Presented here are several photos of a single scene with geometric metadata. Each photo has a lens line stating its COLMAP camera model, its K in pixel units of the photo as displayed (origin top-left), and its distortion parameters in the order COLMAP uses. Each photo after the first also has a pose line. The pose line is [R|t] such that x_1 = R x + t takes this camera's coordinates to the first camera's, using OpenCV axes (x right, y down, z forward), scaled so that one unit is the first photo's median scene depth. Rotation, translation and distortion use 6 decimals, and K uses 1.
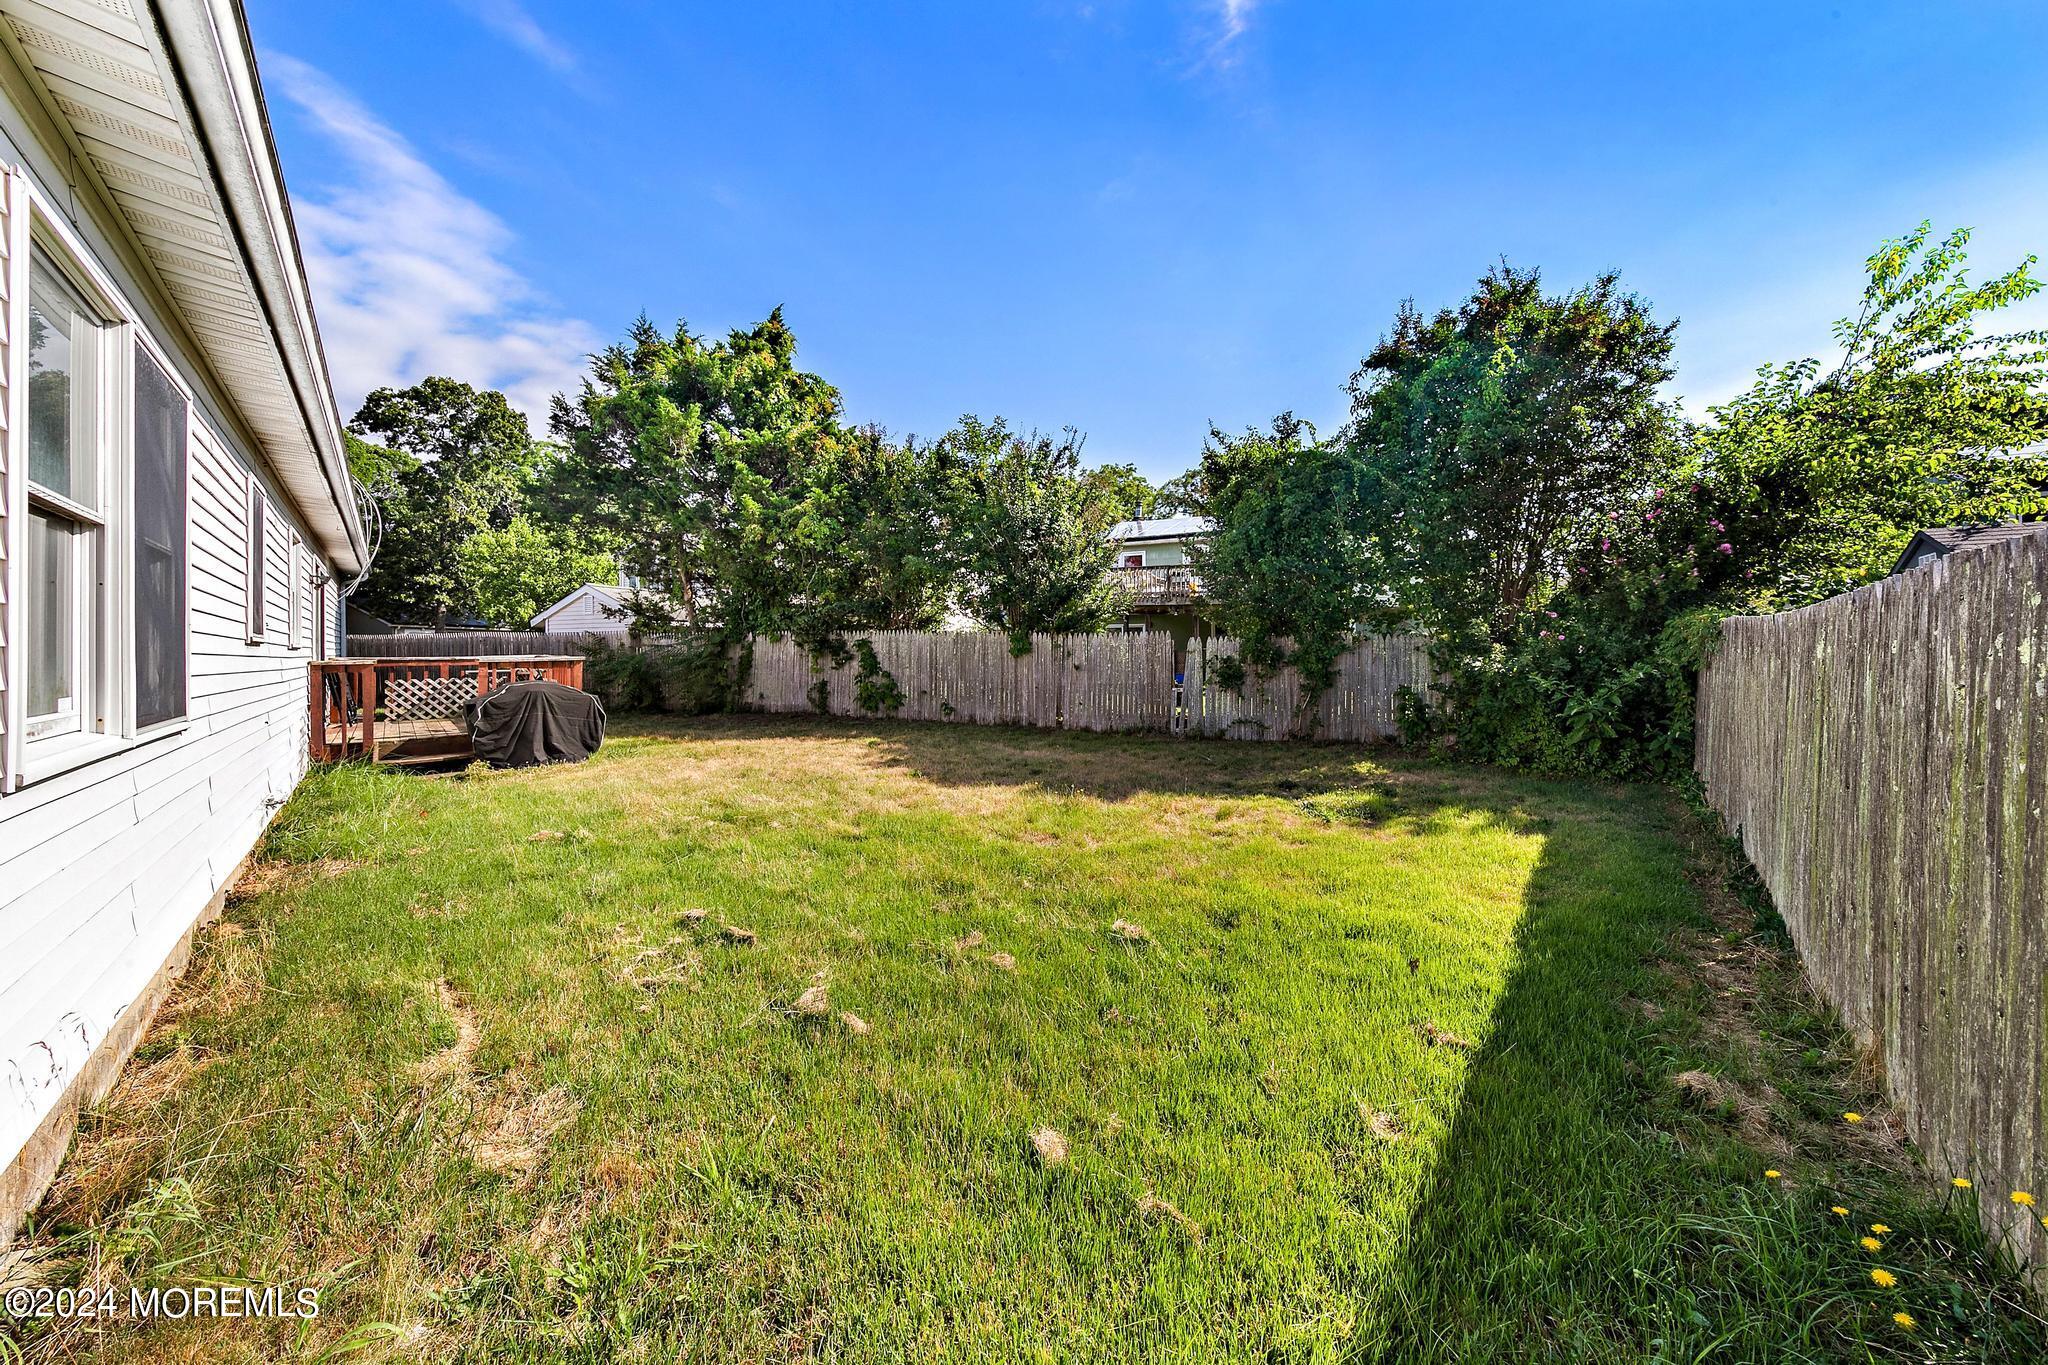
lens RADIAL K [[717.1, 0, 1033.5], [0, 717.1, 651.5], [0, 0, 1]] dist [0.001240, 0.000066]
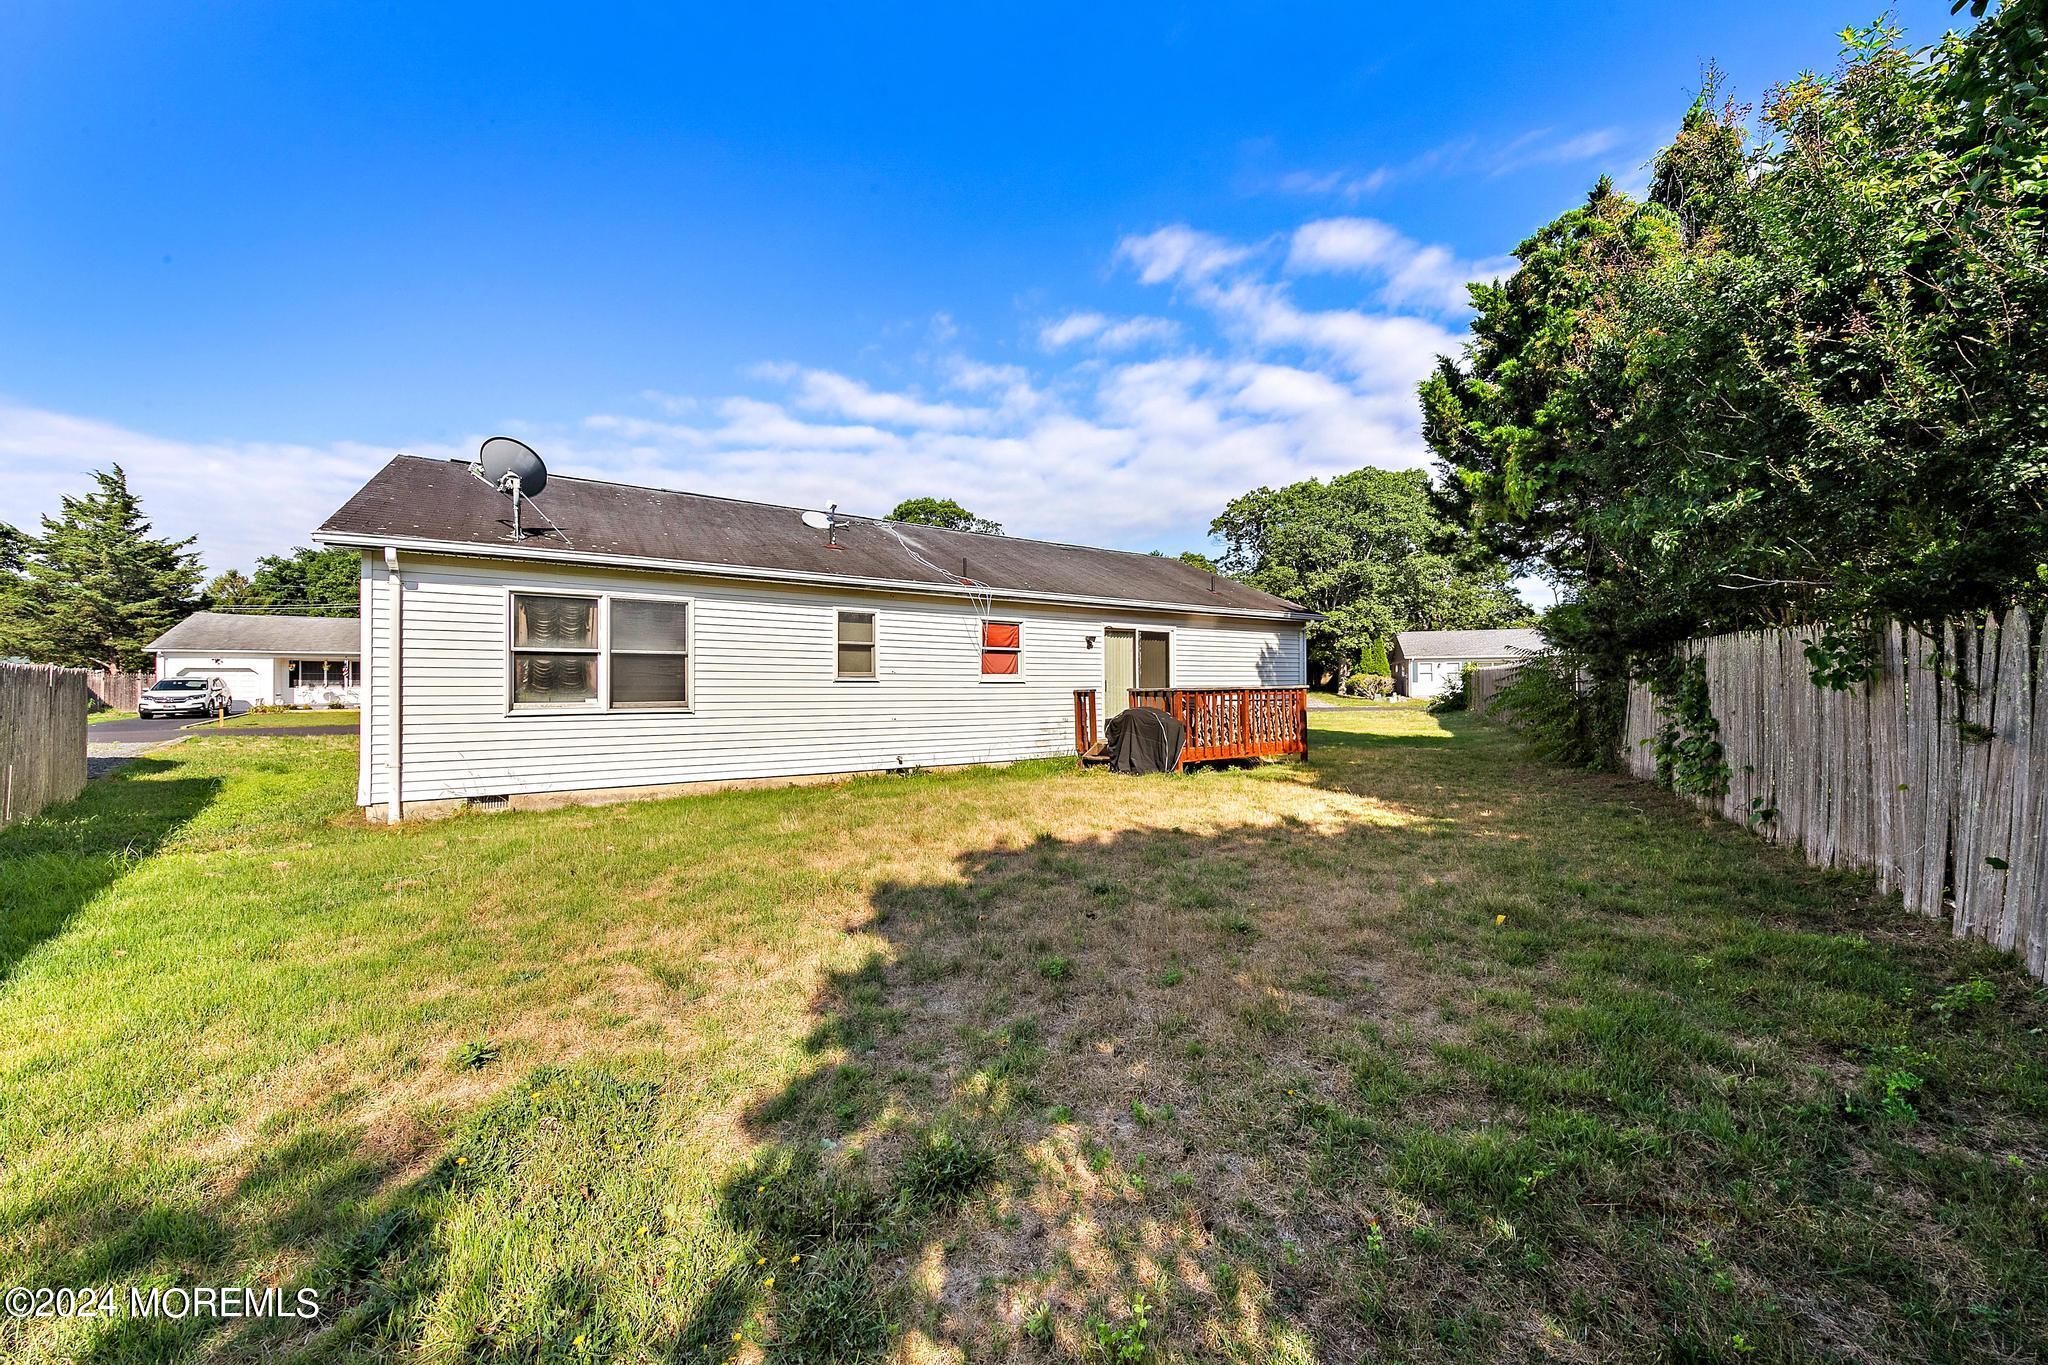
lens RADIAL K [[717.1, 0, 1034.7], [0, 717.1, 720.2], [0, 0, 1]] dist [0.001240, 0.000066]
pose [[-0.122209, 0.048138, -0.991336, 0.342182], [0.007287, 0.998840, 0.047604, 0.001236], [0.992478, -0.001407, -0.122418, 0.595962]]
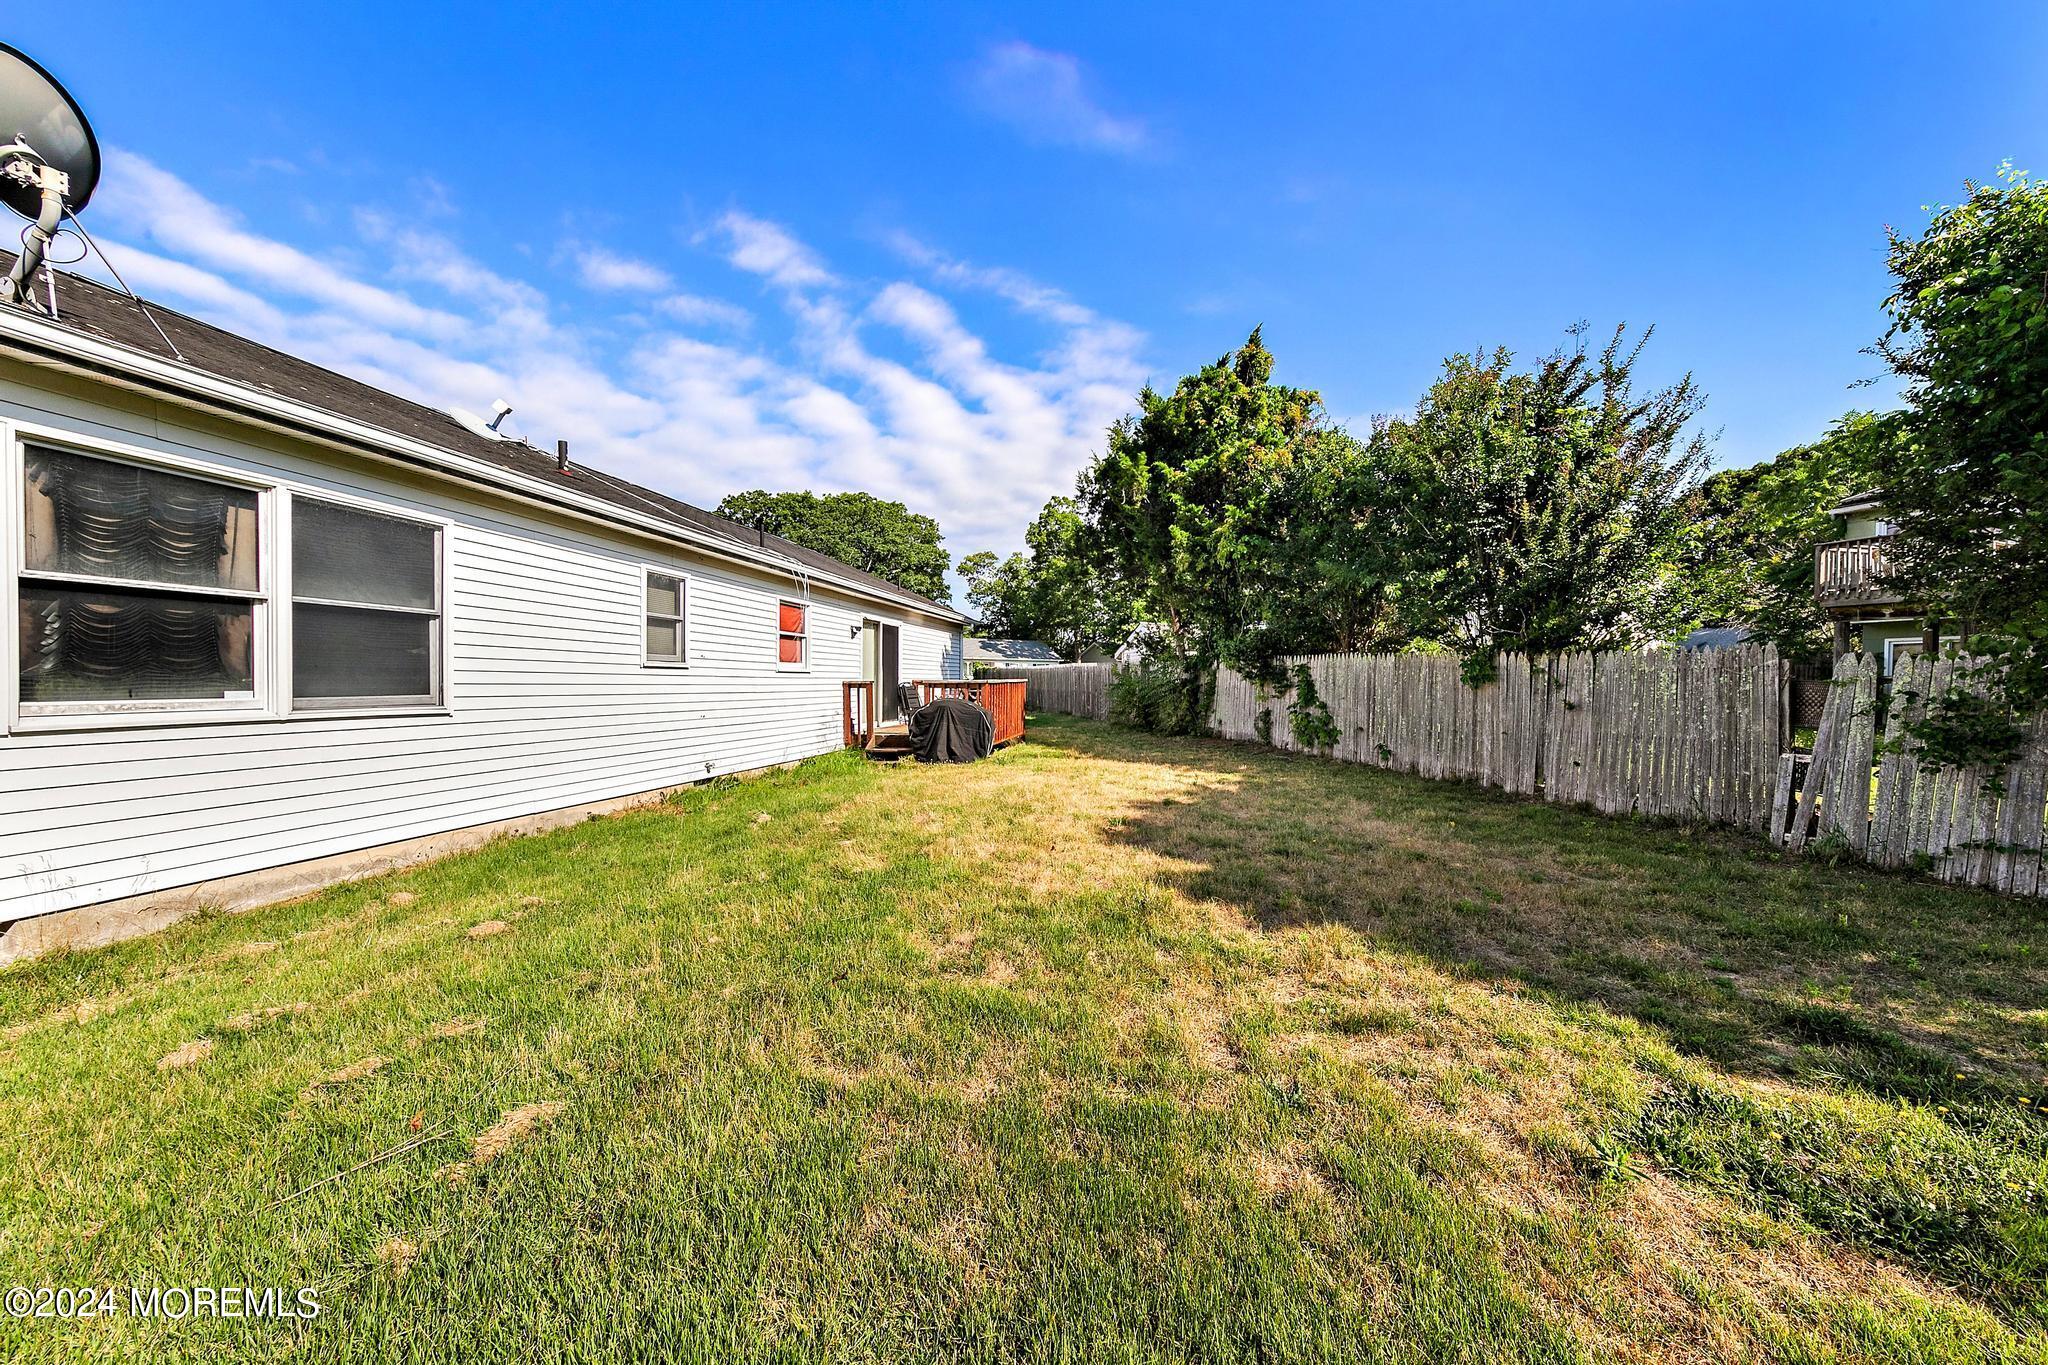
lens RADIAL K [[648.5, 0, 1038.5], [0, 648.5, 685.3], [0, 0, 1]] dist [0.006336, 0.000022]
pose [[0.604910, 0.014536, -0.796161, 0.208606], [-0.008261, 0.999894, 0.011979, 0.001097], [0.796251, -0.000669, 0.604966, 0.255675]]
